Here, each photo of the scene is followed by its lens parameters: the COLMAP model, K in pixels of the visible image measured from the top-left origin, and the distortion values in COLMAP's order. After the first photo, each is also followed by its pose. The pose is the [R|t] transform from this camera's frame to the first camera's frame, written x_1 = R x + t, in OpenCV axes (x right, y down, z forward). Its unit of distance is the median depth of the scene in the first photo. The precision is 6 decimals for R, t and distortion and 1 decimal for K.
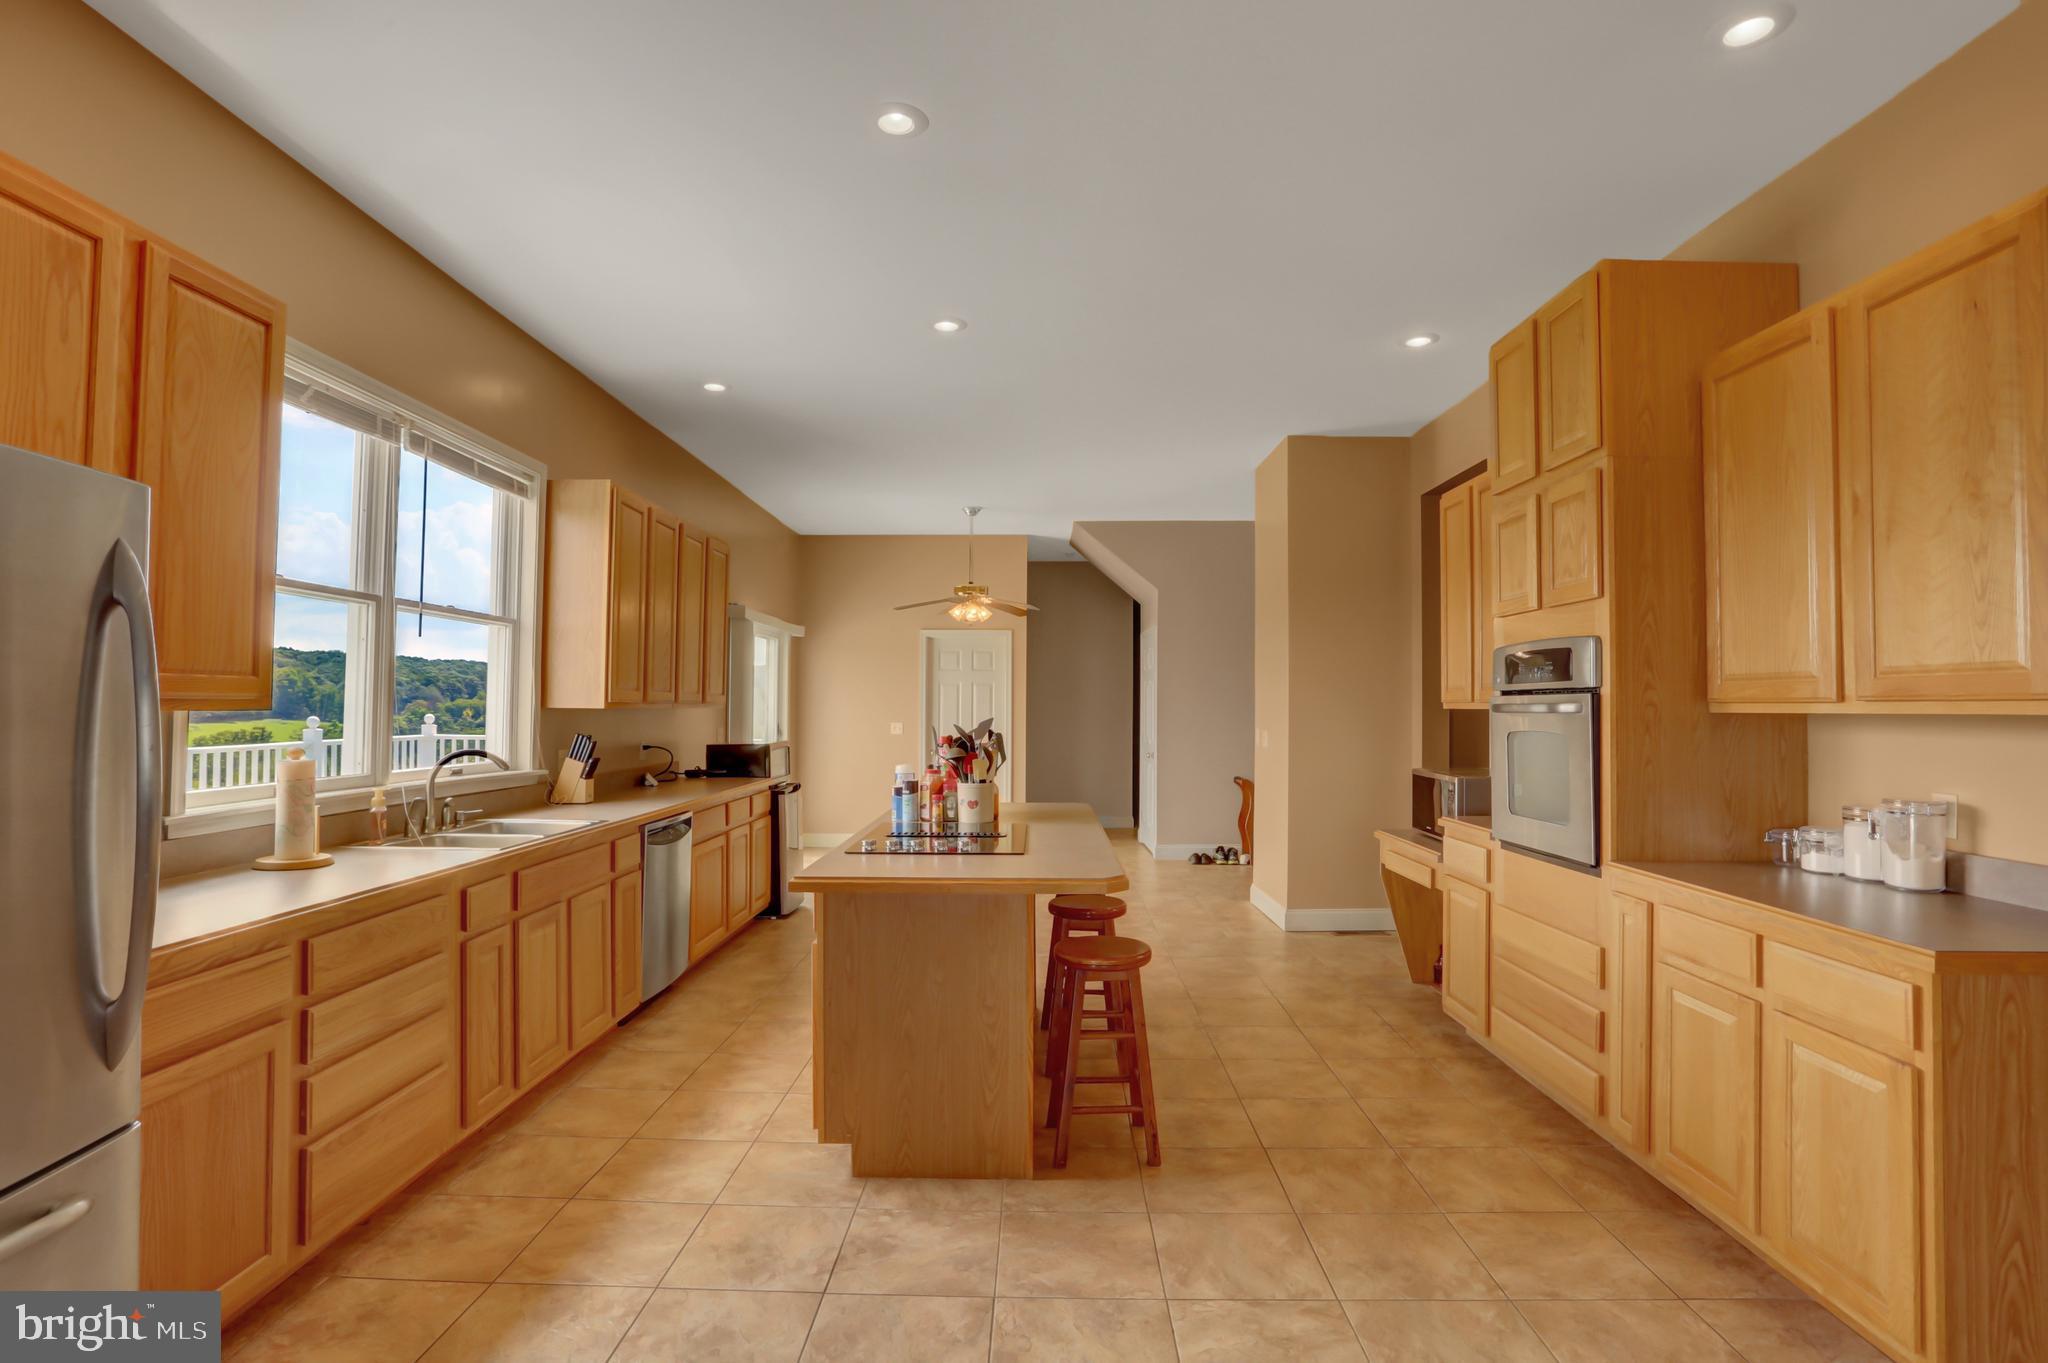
lens RADIAL K [[1014.4, 0, 1024.0], [0, 1014.4, 681.5], [0, 0, 1]] dist [-0.041589, 0.011396]
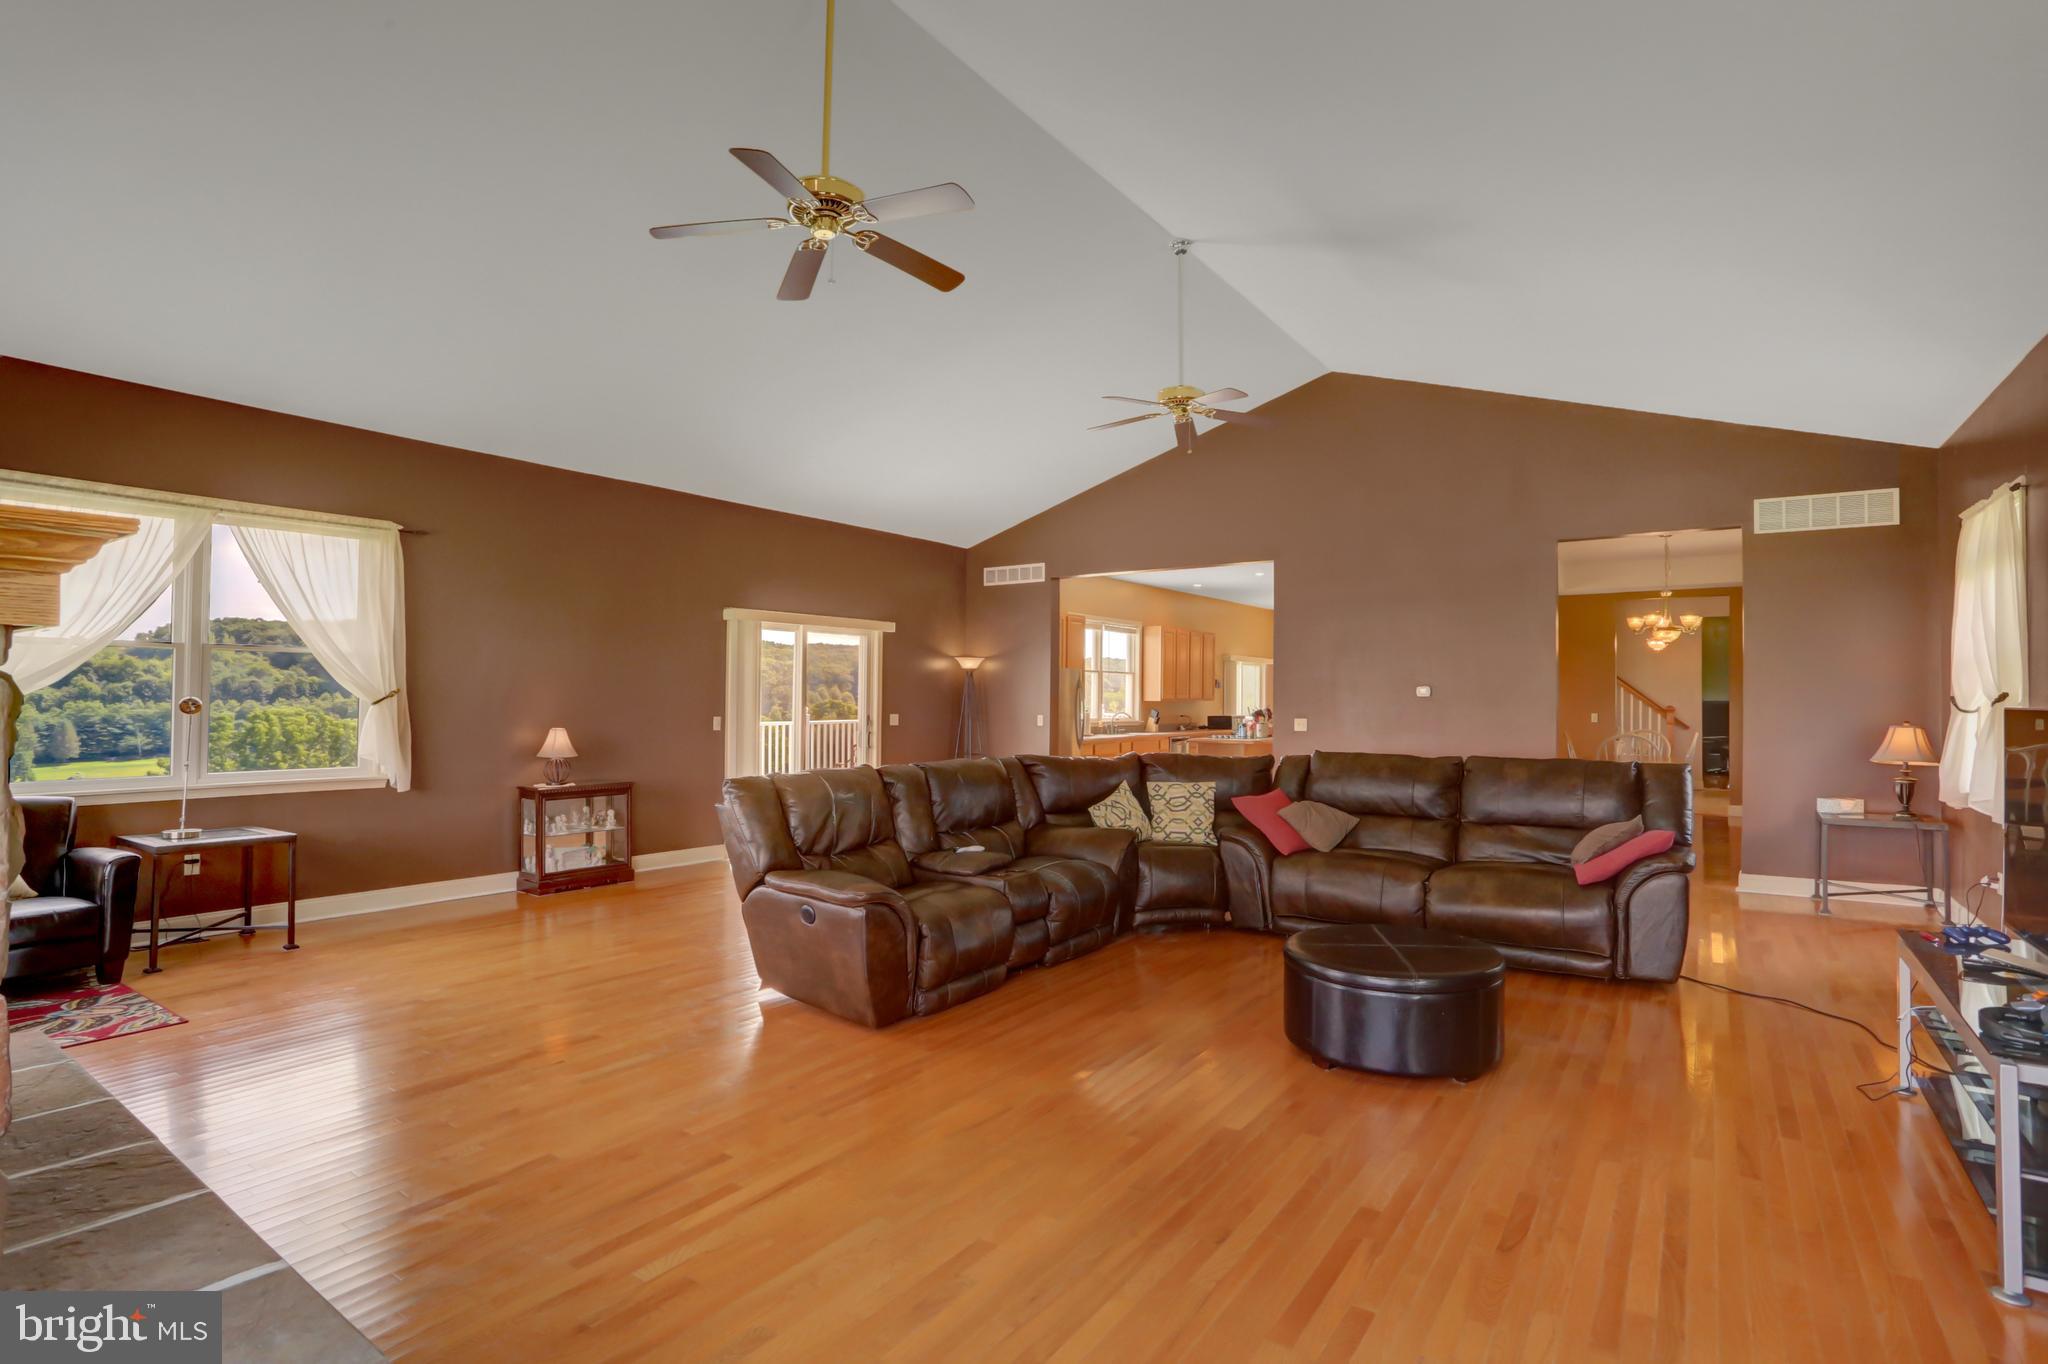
lens RADIAL K [[1014.4, 0, 1024.0], [0, 1014.4, 682.0], [0, 0, 1]] dist [-0.041589, 0.011396]
pose [[0.826275, -0.008515, -0.563203, 1.506007], [0.012652, 0.999914, 0.003445, -0.070812], [0.563125, -0.009972, 0.826312, -2.741682]]
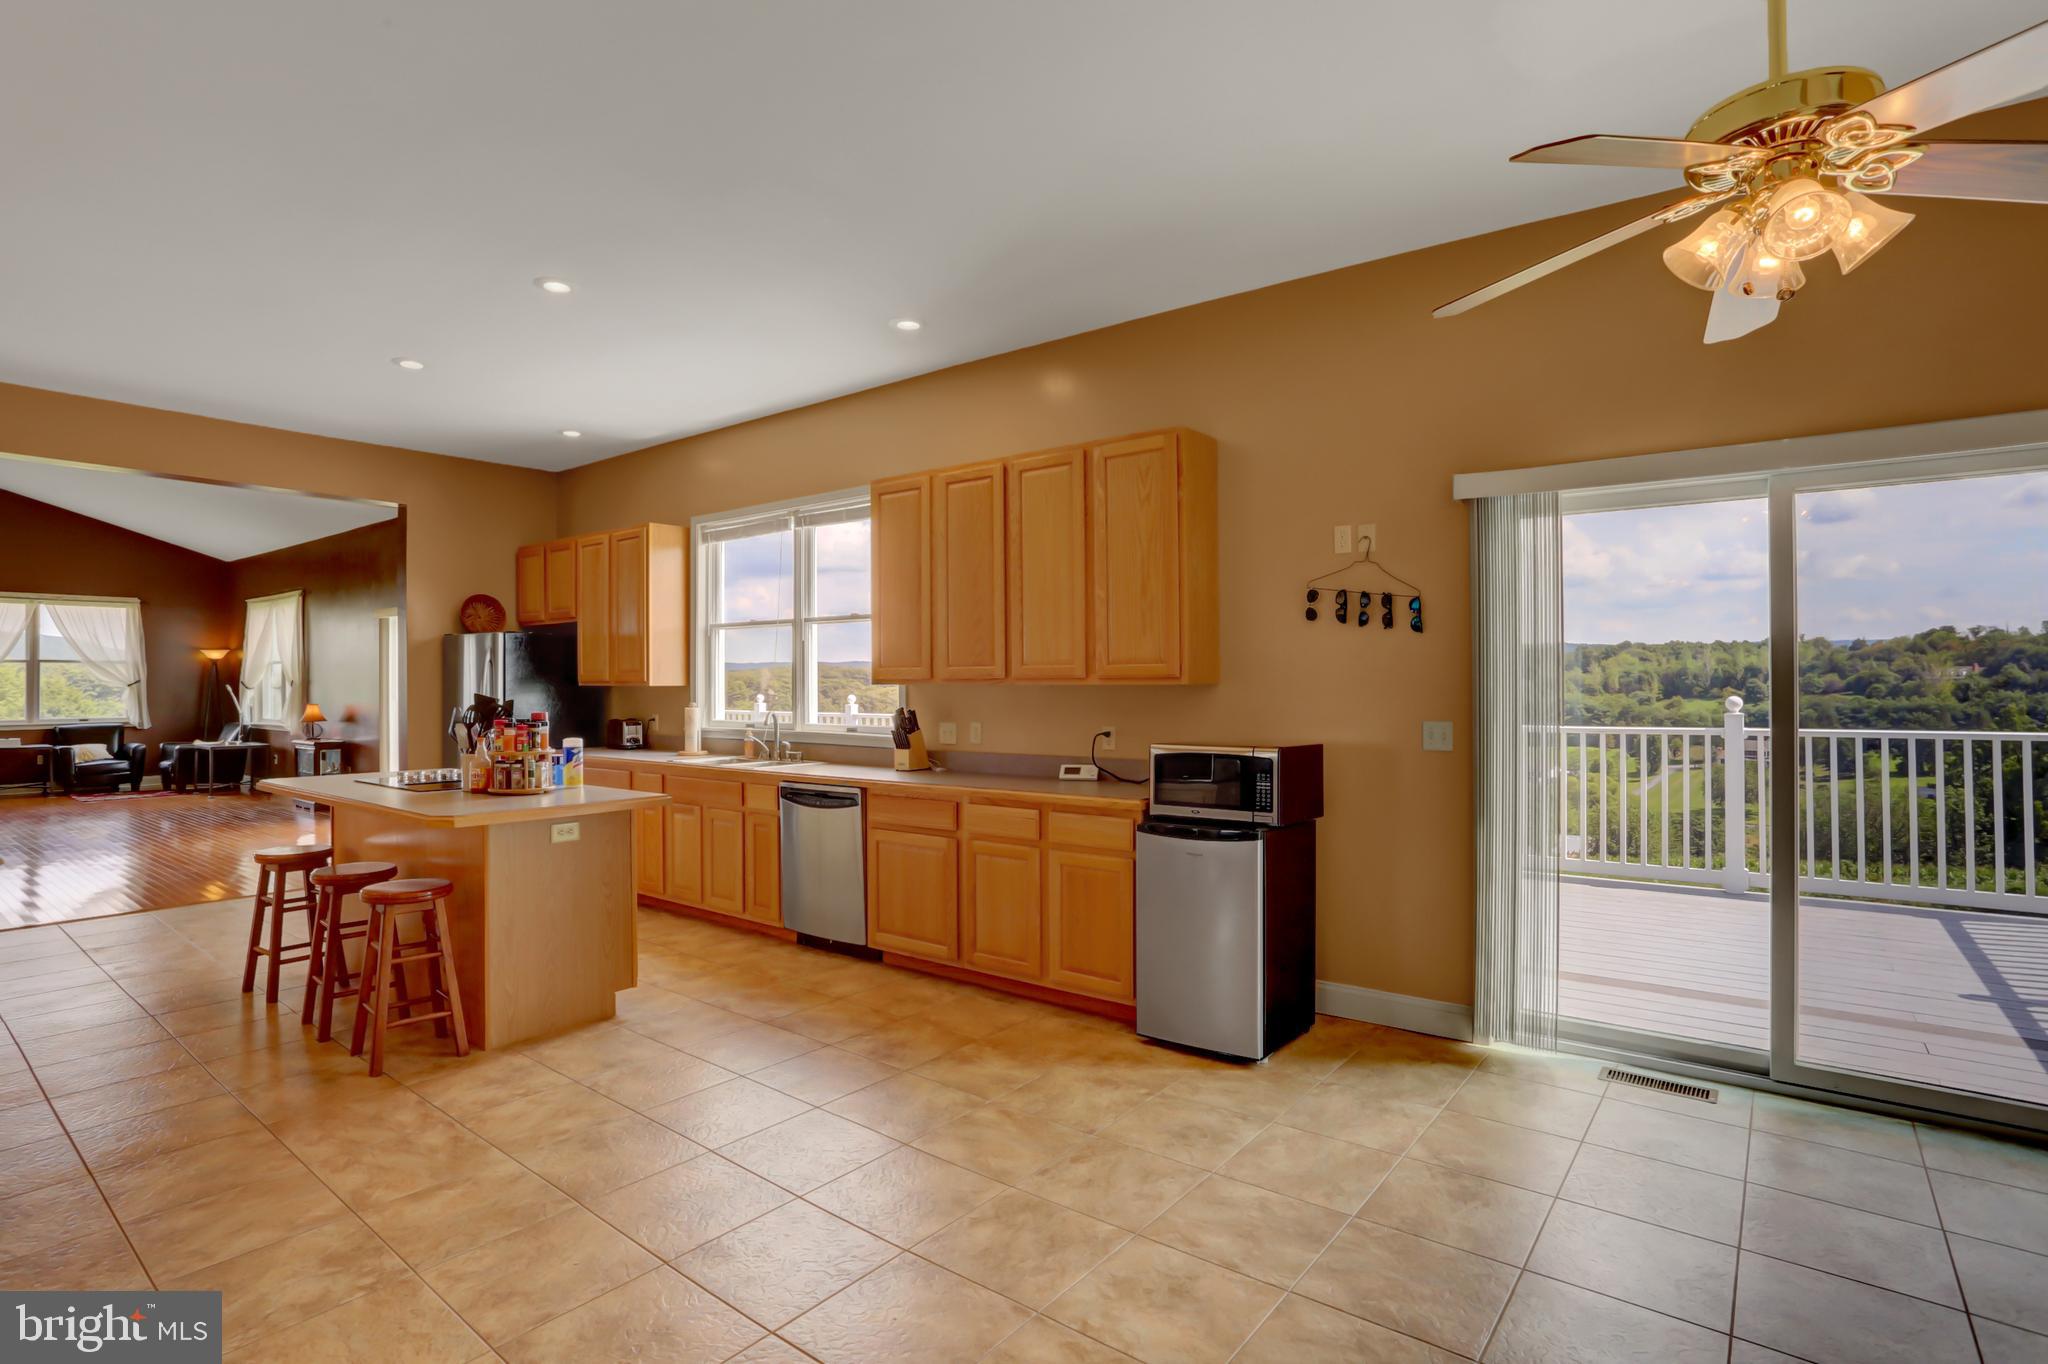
lens RADIAL K [[1016.3, 0, 1024.0], [0, 1016.3, 682.0], [0, 0, 1]] dist [-0.079546, 0.020904]
pose [[-0.608649, -0.004483, -0.793427, 0.573260], [0.021790, 0.999512, -0.022363, 0.078318], [0.793140, -0.030900, -0.608255, 2.759095]]
